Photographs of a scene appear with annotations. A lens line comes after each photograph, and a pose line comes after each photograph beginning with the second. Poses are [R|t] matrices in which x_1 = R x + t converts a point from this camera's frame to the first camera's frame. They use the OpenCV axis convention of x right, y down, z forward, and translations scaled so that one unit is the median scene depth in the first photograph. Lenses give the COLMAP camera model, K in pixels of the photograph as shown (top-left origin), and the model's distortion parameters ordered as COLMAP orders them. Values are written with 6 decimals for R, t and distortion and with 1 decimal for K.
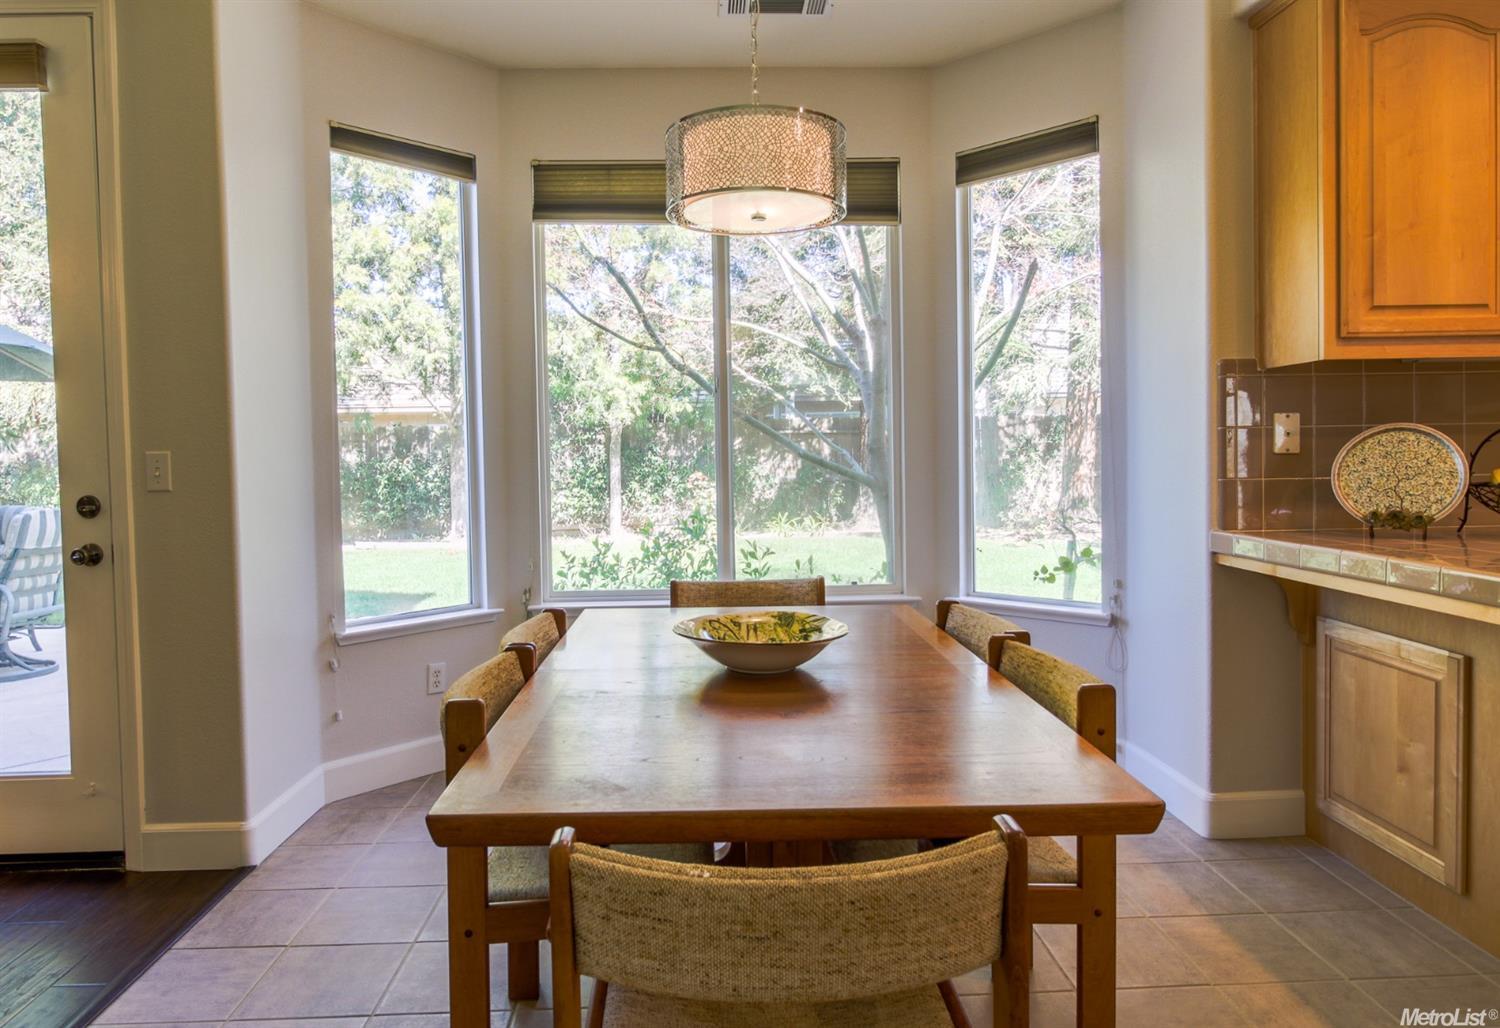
lens RADIAL K [[958.4, 0, 720.1], [0, 958.4, 483.7], [0, 0, 1]] dist [0.000968, -0.000624]
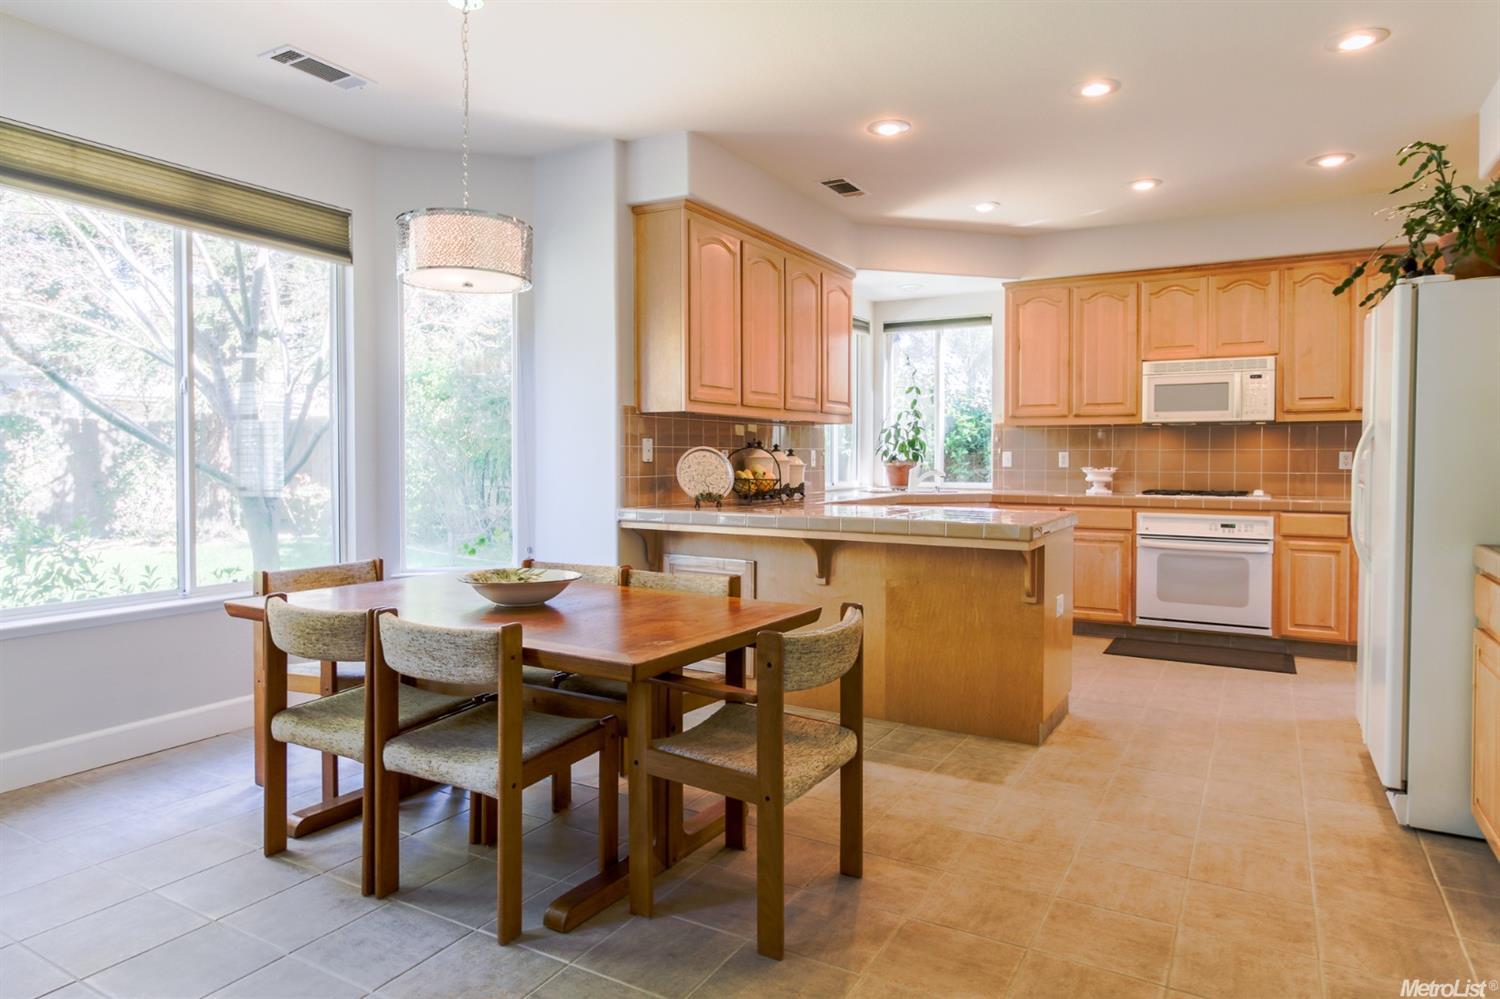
lens RADIAL K [[927.6, 0, 753.3], [0, 927.6, 472.8], [0, 0, 1]] dist [-0.001375, -0.000955]
pose [[0.509084, 0.003488, 0.860710, -0.775154], [0.013903, 0.999828, -0.012275, 0.011515], [-0.860605, 0.018215, 0.508948, -0.019555]]
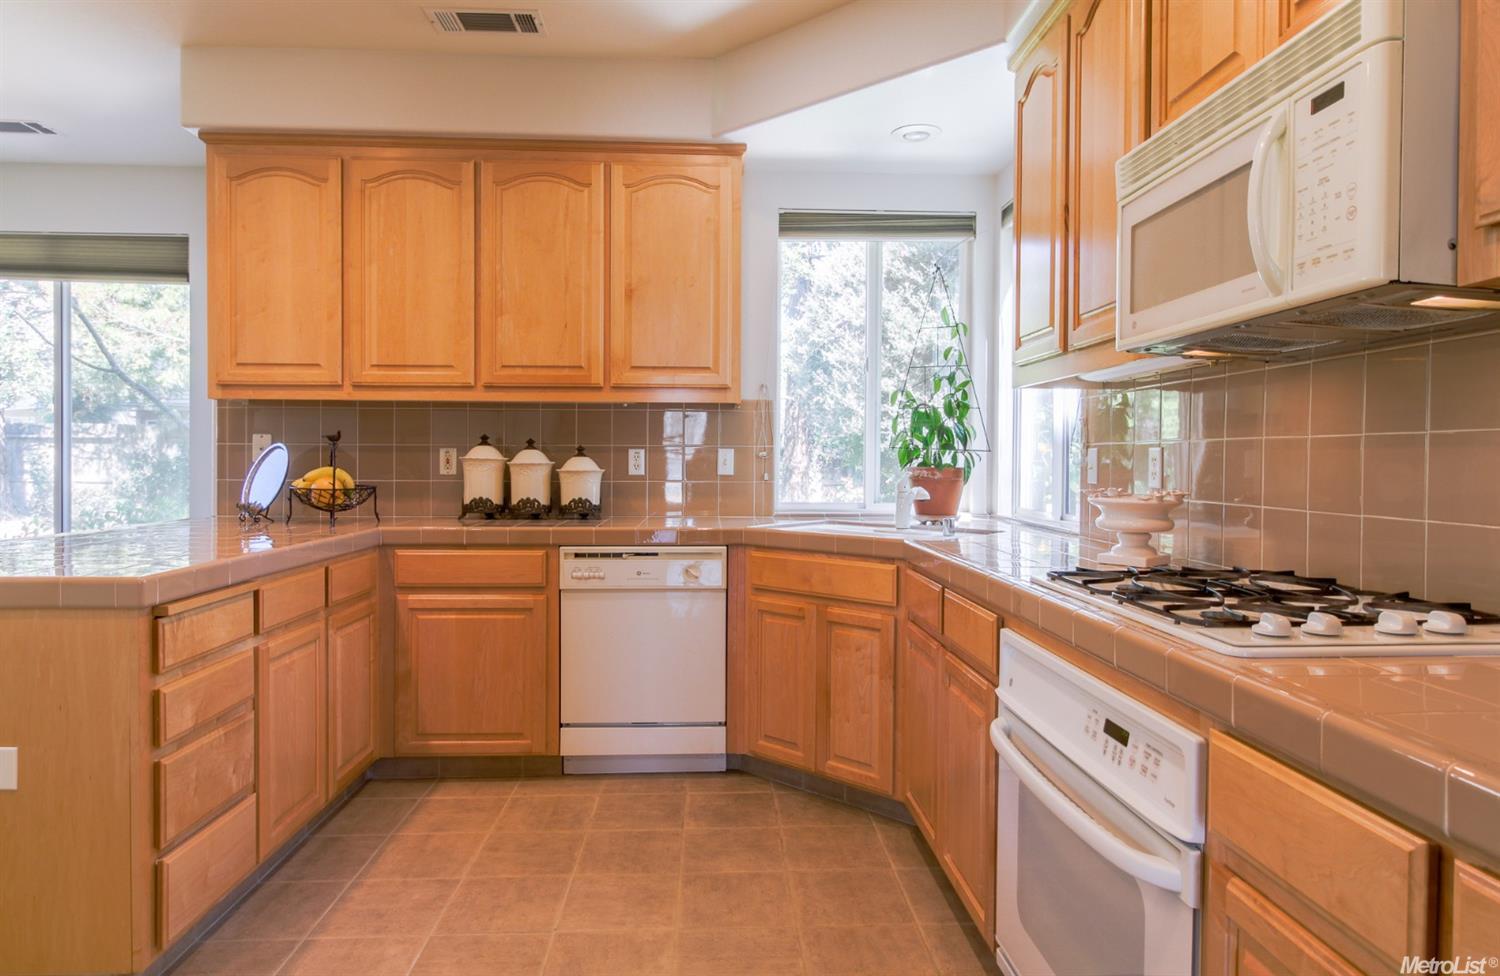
lens RADIAL K [[924.1, 0, 750.0], [0, 924.1, 488.0], [0, 0, 1]] dist [-0.000050, 0.000009]
pose [[0.999156, 0.023291, 0.033823, 1.293426], [-0.023136, 0.999720, -0.004965, -0.002979], [-0.033929, 0.004179, 0.999416, -0.411299]]
